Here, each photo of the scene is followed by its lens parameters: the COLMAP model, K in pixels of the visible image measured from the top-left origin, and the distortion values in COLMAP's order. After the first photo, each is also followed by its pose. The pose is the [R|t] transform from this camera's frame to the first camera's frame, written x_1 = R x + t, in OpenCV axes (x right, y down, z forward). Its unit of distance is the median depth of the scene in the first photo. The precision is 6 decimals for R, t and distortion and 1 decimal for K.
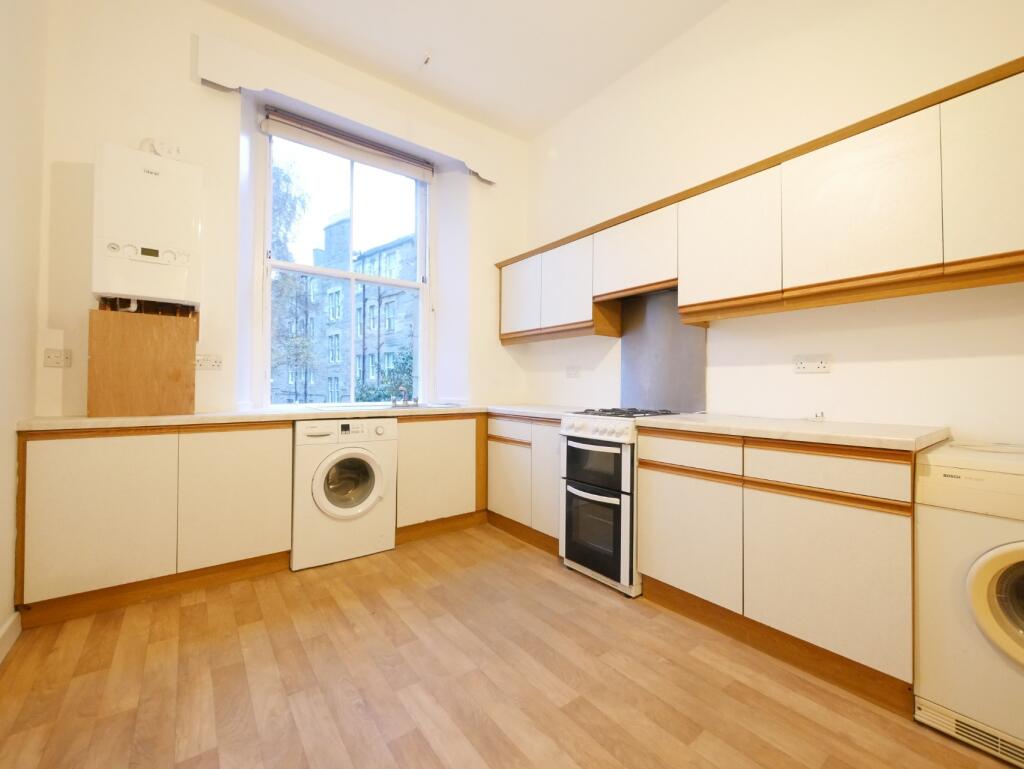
lens RADIAL K [[420.6, 0, 512.1], [0, 420.6, 381.8], [0, 0, 1]] dist [-0.007801, -0.000015]
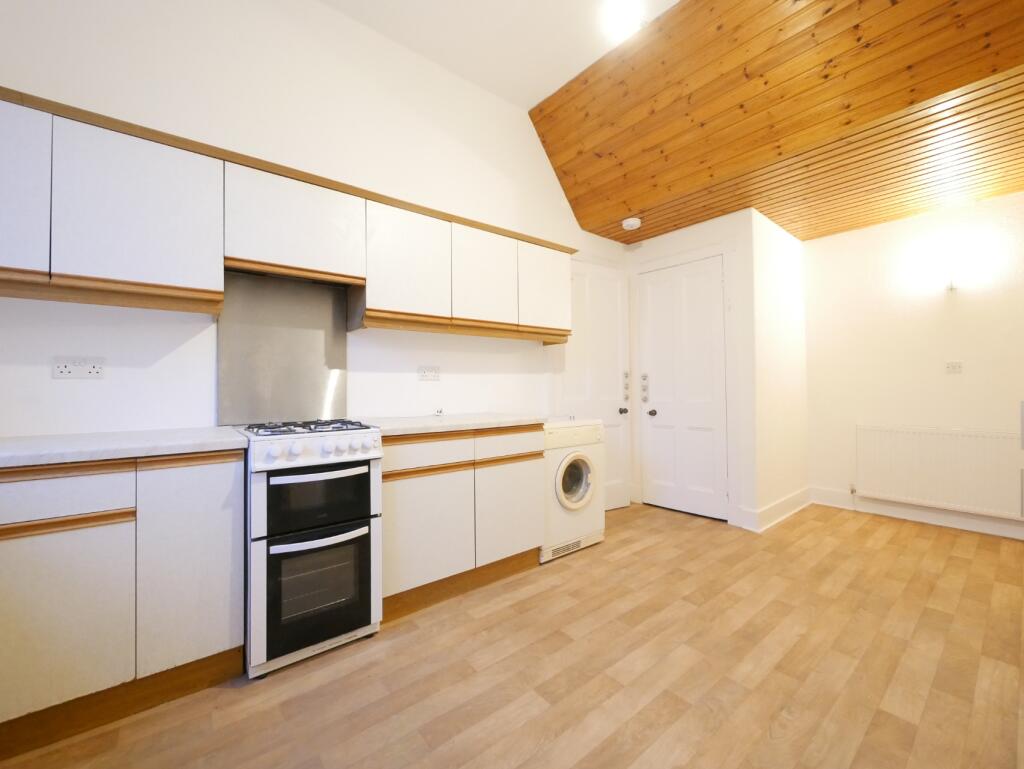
lens RADIAL K [[420.6, 0, 512.1], [0, 420.6, 381.8], [0, 0, 1]] dist [-0.007801, -0.000015]
pose [[-0.025207, 0.008744, 0.999644, -0.602384], [-0.002712, 0.999957, -0.008815, -0.004537], [-0.999679, -0.002934, -0.025182, 0.736121]]
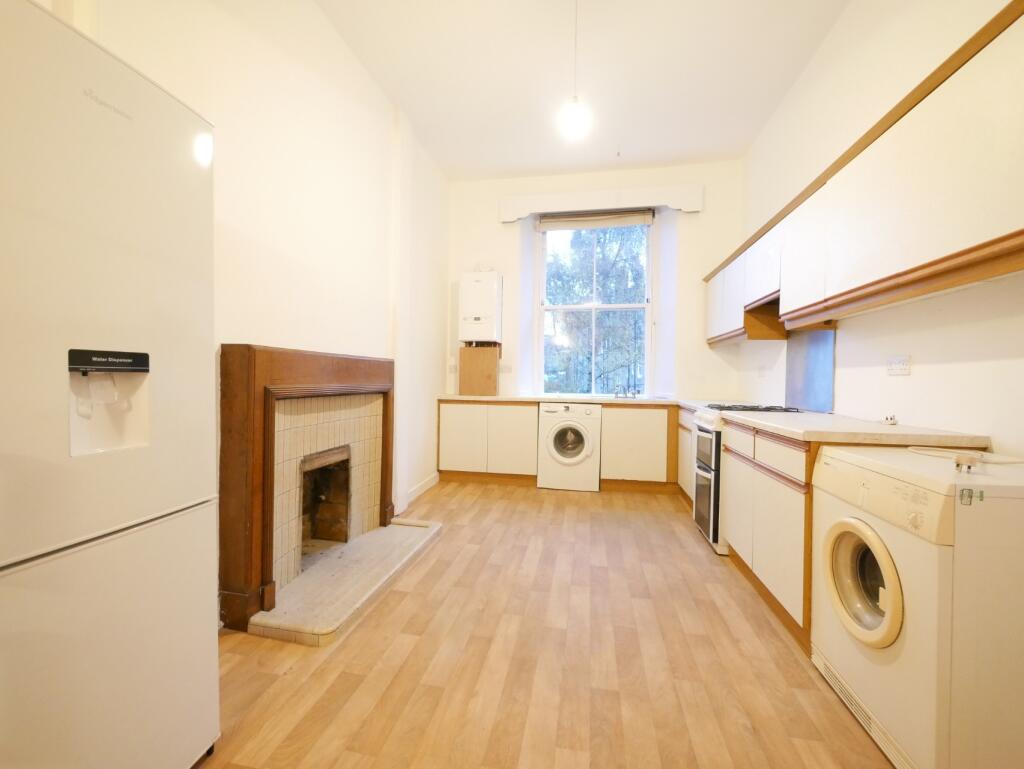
lens RADIAL K [[420.6, 0, 512.1], [0, 420.6, 381.8], [0, 0, 1]] dist [-0.007801, -0.000015]
pose [[0.671613, 0.010404, -0.740829, 0.791904], [-0.002907, 0.999931, 0.011407, -0.013375], [0.740897, -0.005507, 0.671596, -0.292904]]
